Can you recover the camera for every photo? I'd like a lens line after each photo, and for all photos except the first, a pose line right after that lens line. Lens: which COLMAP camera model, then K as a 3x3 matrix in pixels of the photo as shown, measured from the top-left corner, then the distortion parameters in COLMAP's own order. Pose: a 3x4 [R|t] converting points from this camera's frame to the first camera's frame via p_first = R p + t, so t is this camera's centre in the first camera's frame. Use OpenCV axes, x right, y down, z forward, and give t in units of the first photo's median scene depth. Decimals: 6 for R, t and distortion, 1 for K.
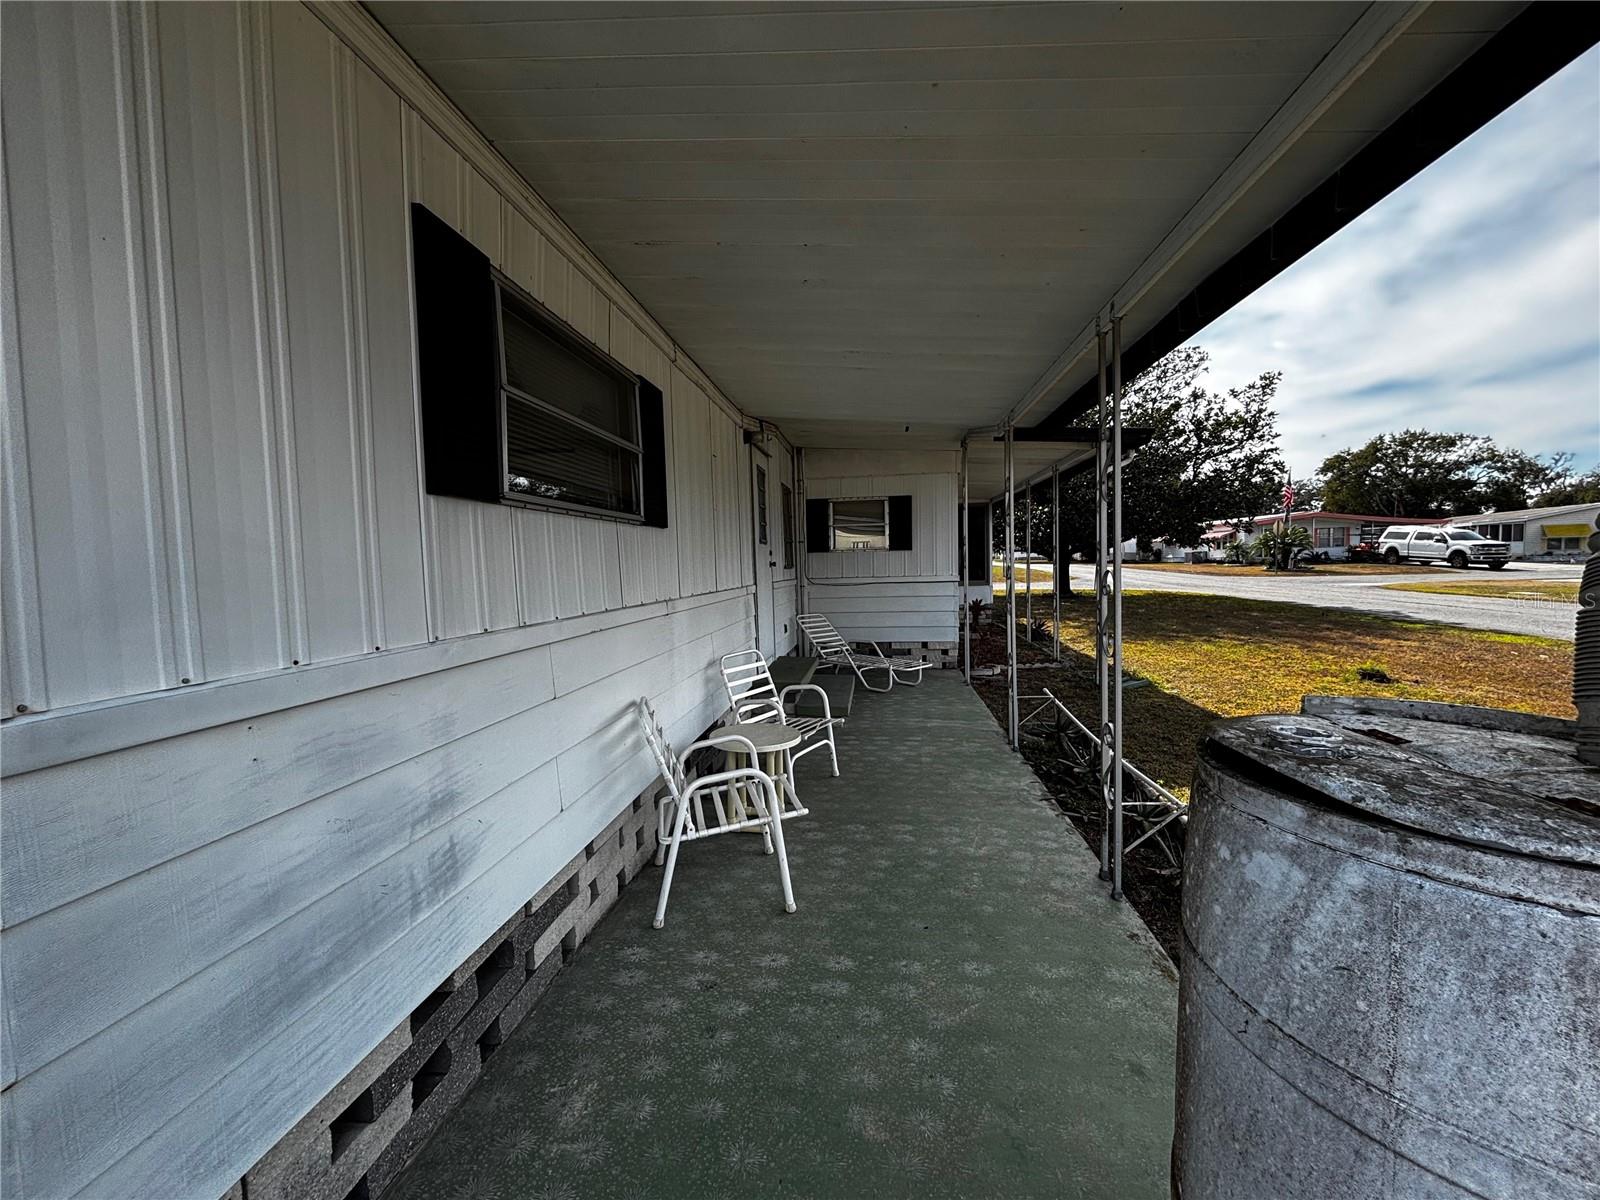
lens RADIAL K [[637.9, 0, 800.0], [0, 637.9, 600.0], [0, 0, 1]] dist [0.000440, 0.000142]
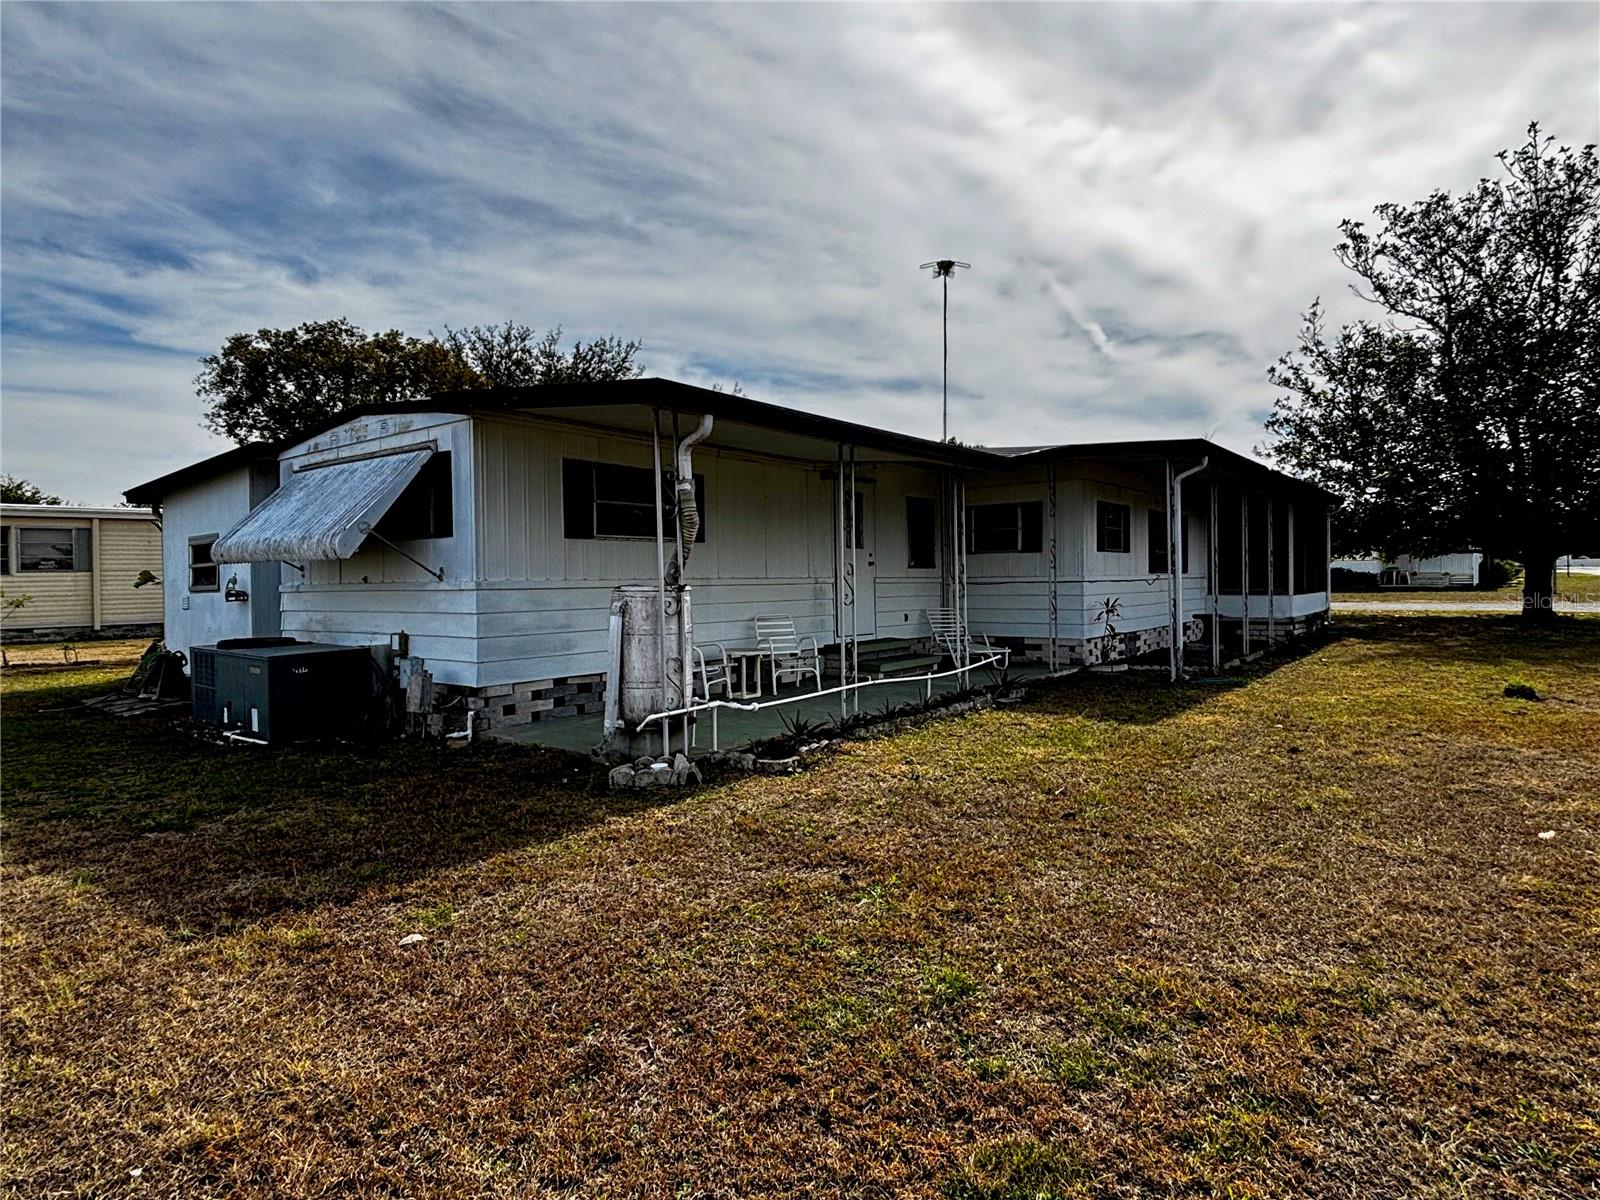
lens RADIAL K [[892.7, 0, 800.0], [0, 892.7, 600.0], [0, 0, 1]] dist [-0.002691, -0.000307]
pose [[0.858250, 0.022693, -0.512731, 2.768093], [-0.035259, 0.999269, -0.014792, 0.185963], [0.512020, 0.030774, 0.858422, -2.309566]]
